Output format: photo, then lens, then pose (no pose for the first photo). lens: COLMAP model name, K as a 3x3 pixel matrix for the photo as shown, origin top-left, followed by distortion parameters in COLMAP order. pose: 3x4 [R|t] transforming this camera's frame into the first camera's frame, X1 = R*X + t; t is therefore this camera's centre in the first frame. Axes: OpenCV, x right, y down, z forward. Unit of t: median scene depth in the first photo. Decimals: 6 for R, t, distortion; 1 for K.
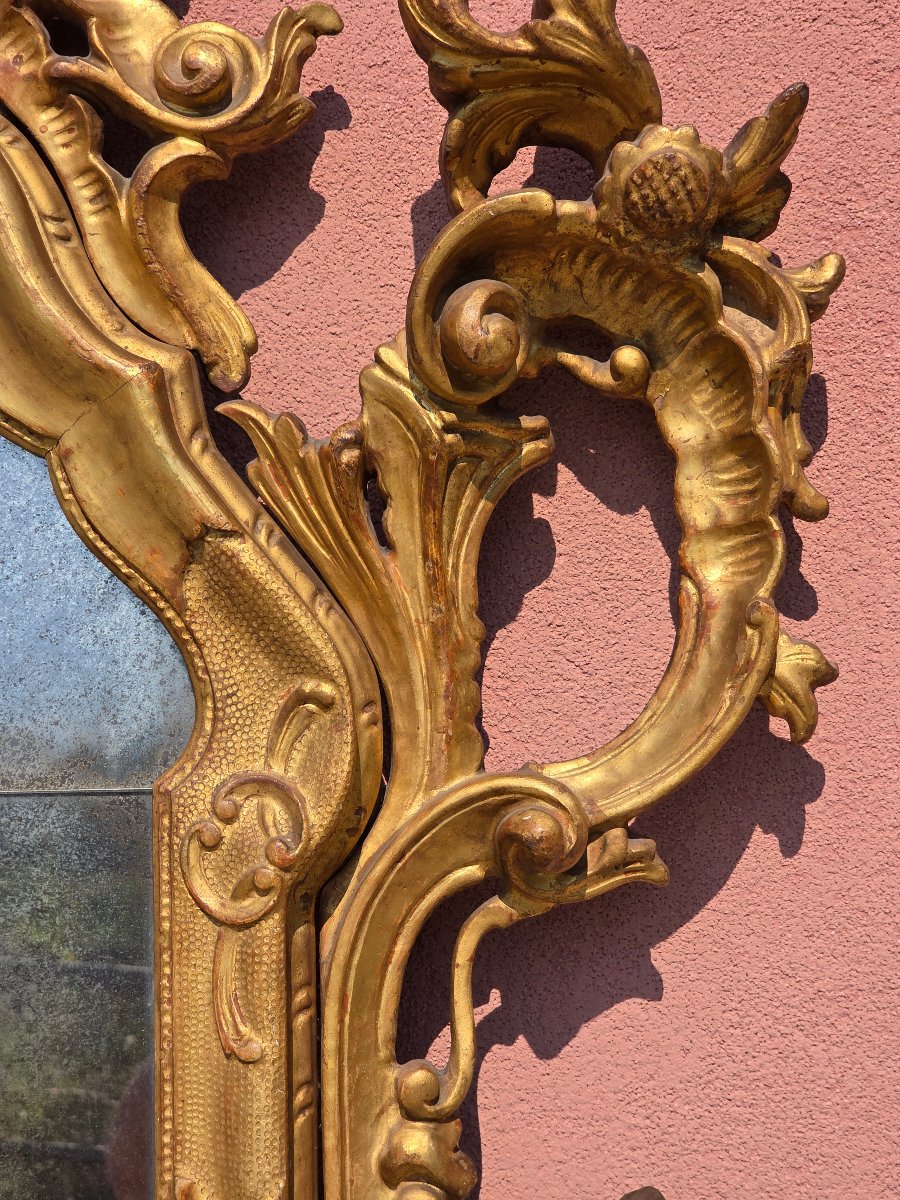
lens RADIAL K [[2293.5, 0, 450.0], [0, 2293.5, 600.0], [0, 0, 1]] dist [-0.043491, 0.322861]
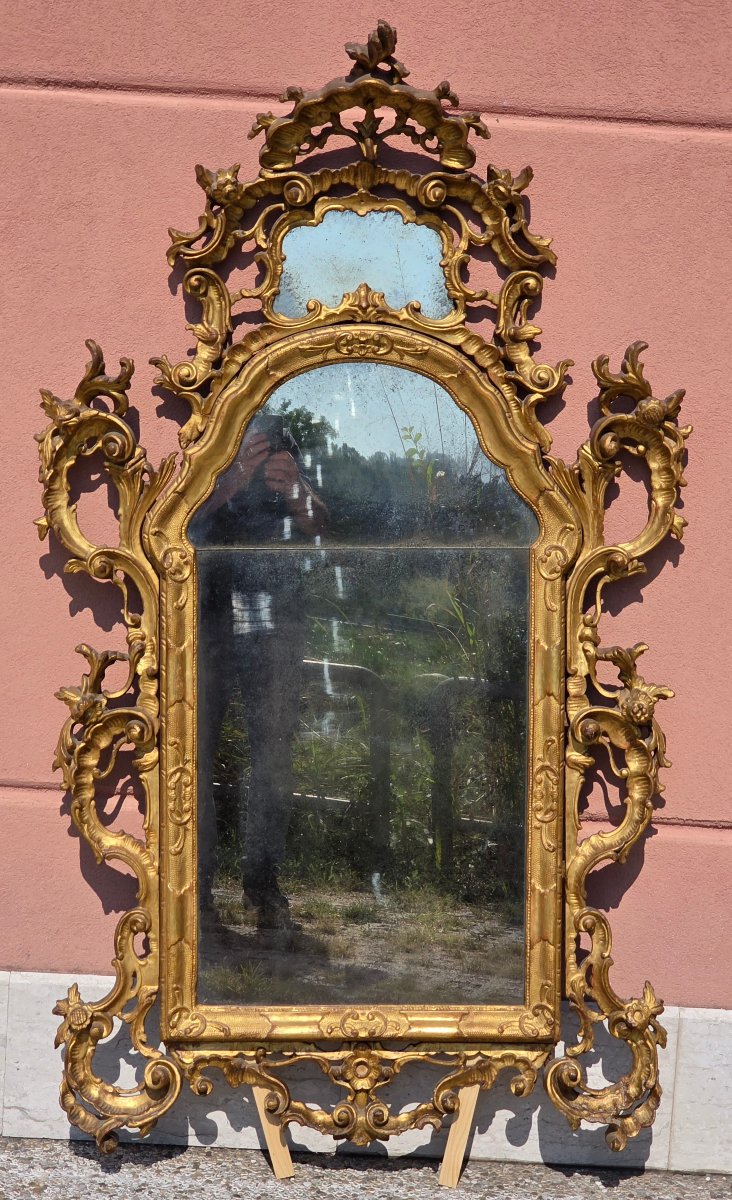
lens RADIAL K [[2612.9, 0, 366.0], [0, 2612.9, 600.0], [0, 0, 1]] dist [-0.197155, 1.106015]
pose [[0.998730, 0.017239, 0.047351, -0.647792], [-0.021802, 0.994987, 0.097597, -0.284129], [-0.045431, -0.098506, 0.994099, -3.753954]]
